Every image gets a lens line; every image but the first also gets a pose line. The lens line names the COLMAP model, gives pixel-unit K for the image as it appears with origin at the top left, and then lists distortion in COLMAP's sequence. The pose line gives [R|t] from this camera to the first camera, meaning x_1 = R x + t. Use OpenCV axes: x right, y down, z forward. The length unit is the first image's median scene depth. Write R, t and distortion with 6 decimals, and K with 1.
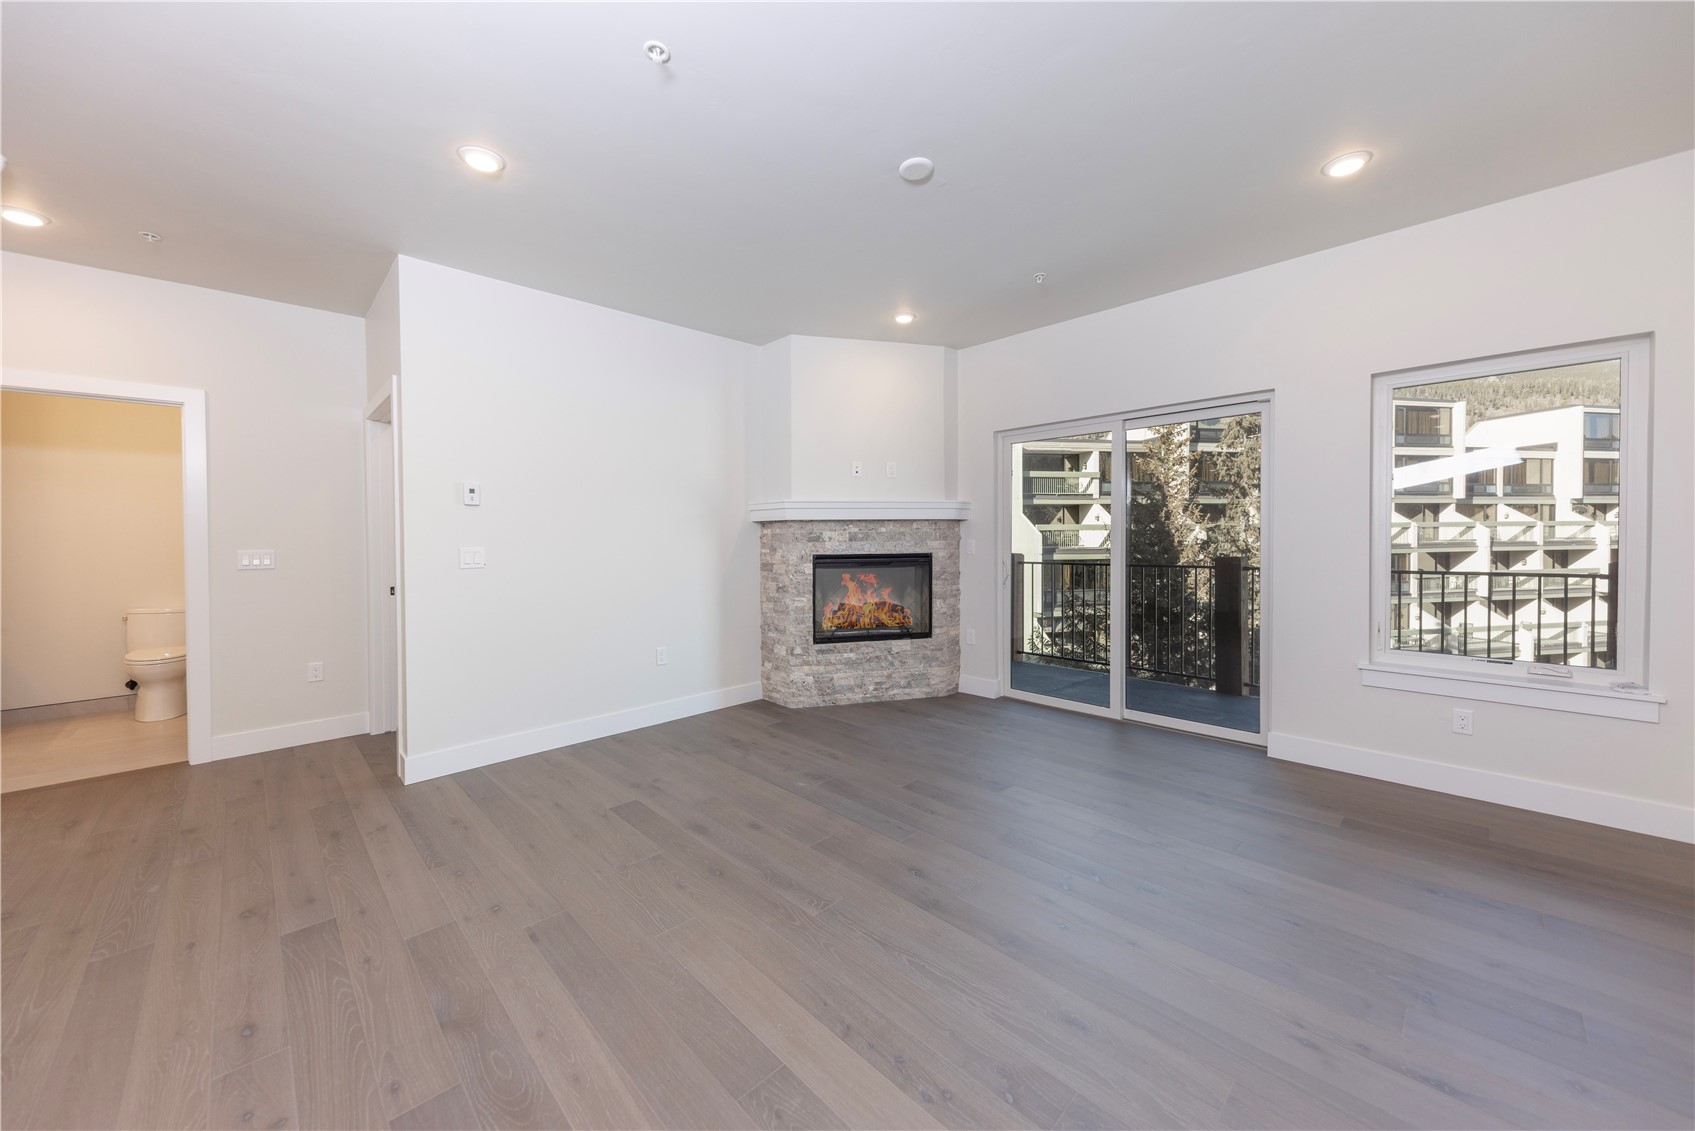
lens RADIAL K [[633.9, 0, 921.0], [0, 633.9, 545.7], [0, 0, 1]] dist [-0.000035, -0.000256]
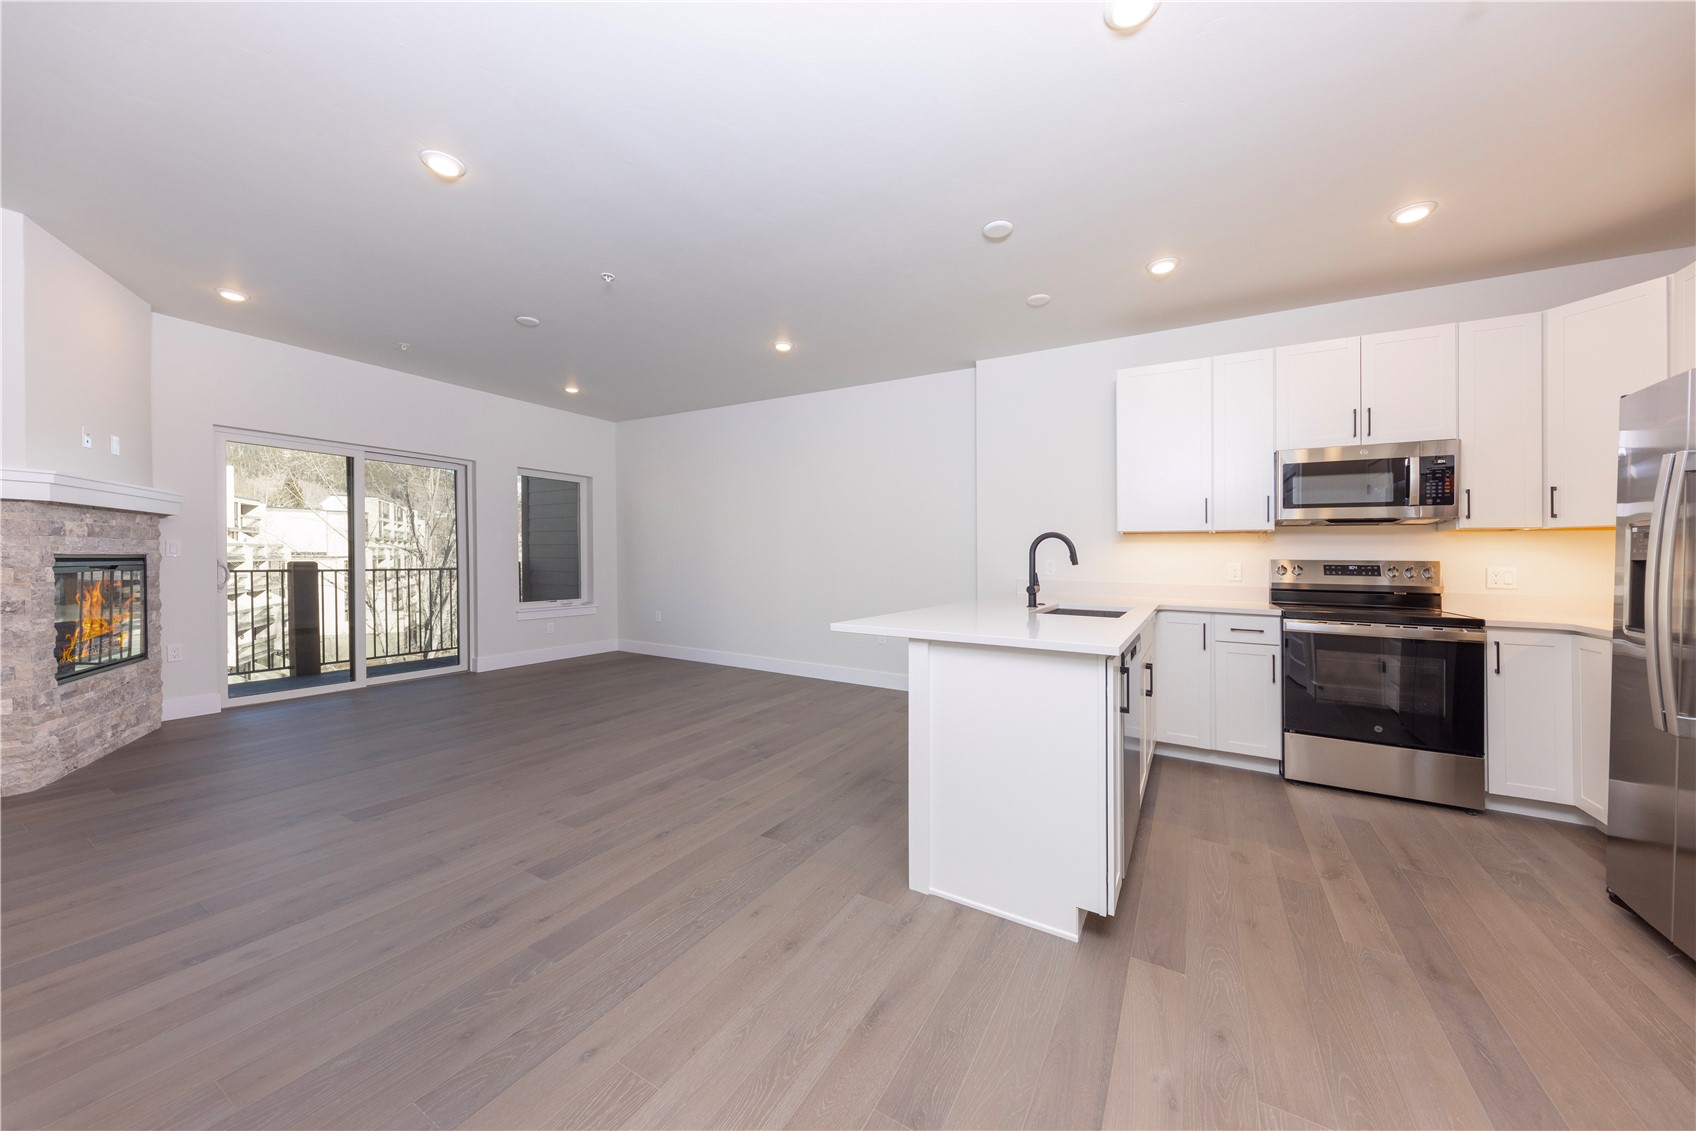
lens RADIAL K [[581.4, 0, 839.1], [0, 581.4, 555.6], [0, 0, 1]] dist [0.000629, -0.000021]
pose [[-0.240913, 0.010932, 0.970485, -0.975733], [0.005044, 0.999937, -0.010012, 0.026201], [-0.970534, 0.002483, -0.240953, 0.340636]]
